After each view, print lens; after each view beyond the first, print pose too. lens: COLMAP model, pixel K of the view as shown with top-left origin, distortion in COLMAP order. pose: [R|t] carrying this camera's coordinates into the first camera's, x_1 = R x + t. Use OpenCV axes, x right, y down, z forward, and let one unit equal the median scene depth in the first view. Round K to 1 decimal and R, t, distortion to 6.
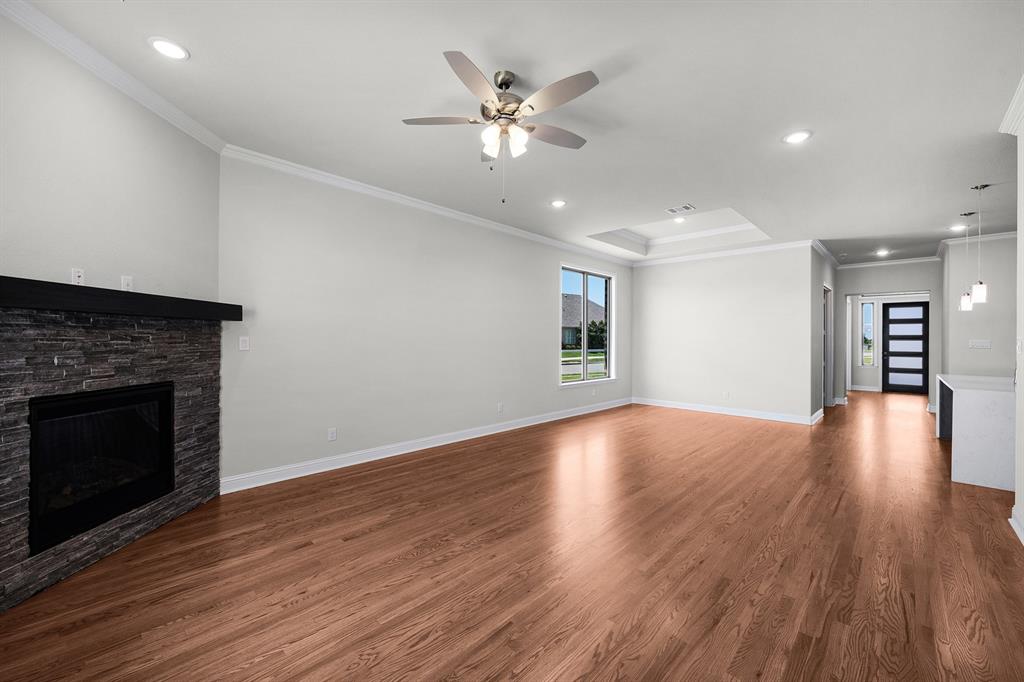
lens RADIAL K [[405.5, 0, 507.3], [0, 405.5, 338.1], [0, 0, 1]] dist [0.002216, -0.002240]
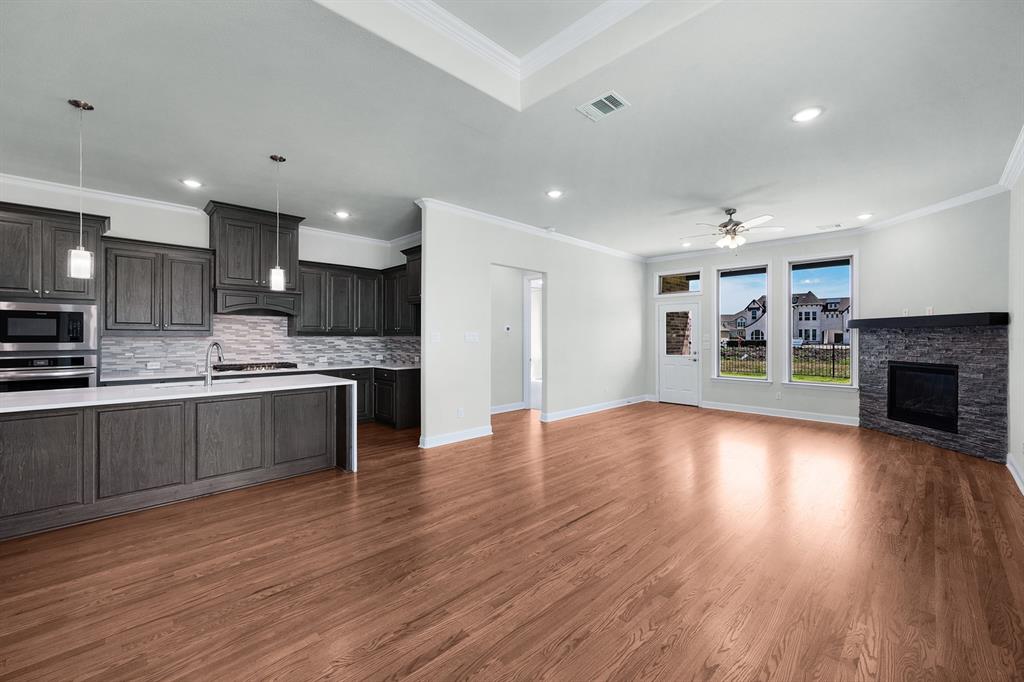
lens RADIAL K [[405.5, 0, 511.2], [0, 405.5, 337.8], [0, 0, 1]] dist [0.002216, -0.002240]
pose [[-0.999769, -0.011720, 0.017991, 0.478905], [-0.011681, 0.999929, 0.002286, 0.007073], [-0.018016, 0.002076, -0.999836, 1.375384]]
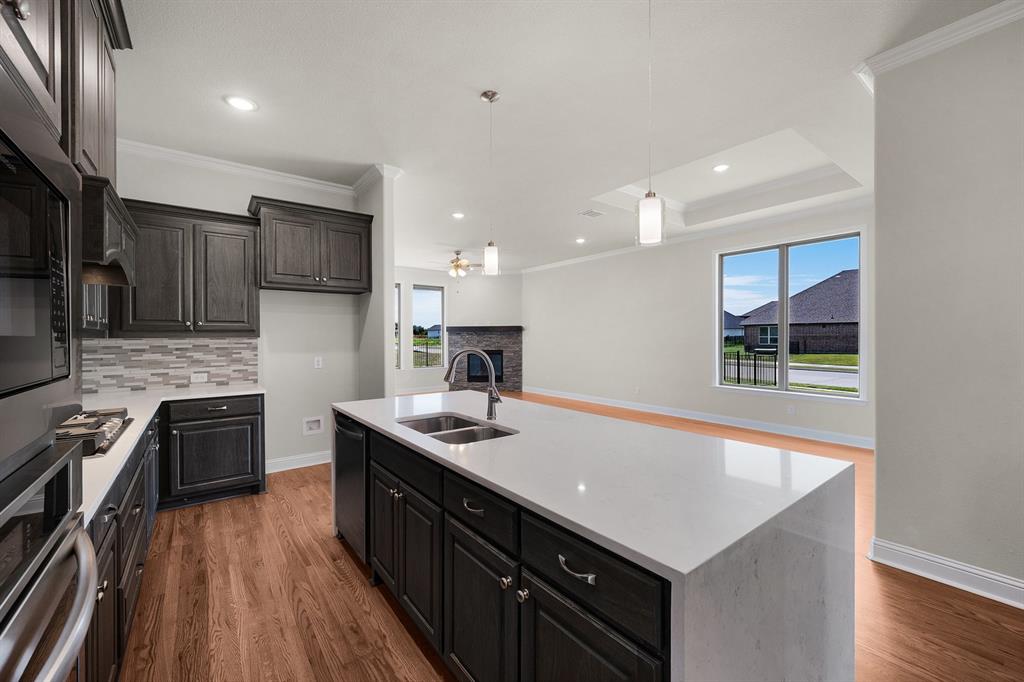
lens RADIAL K [[405.5, 0, 513.2], [0, 405.5, 338.8], [0, 0, 1]] dist [0.002216, -0.002240]
pose [[-0.152801, -0.004304, -0.988248, 1.322874], [0.002908, 0.999984, -0.004805, 0.014590], [0.988253, -0.003608, -0.152786, 0.838992]]
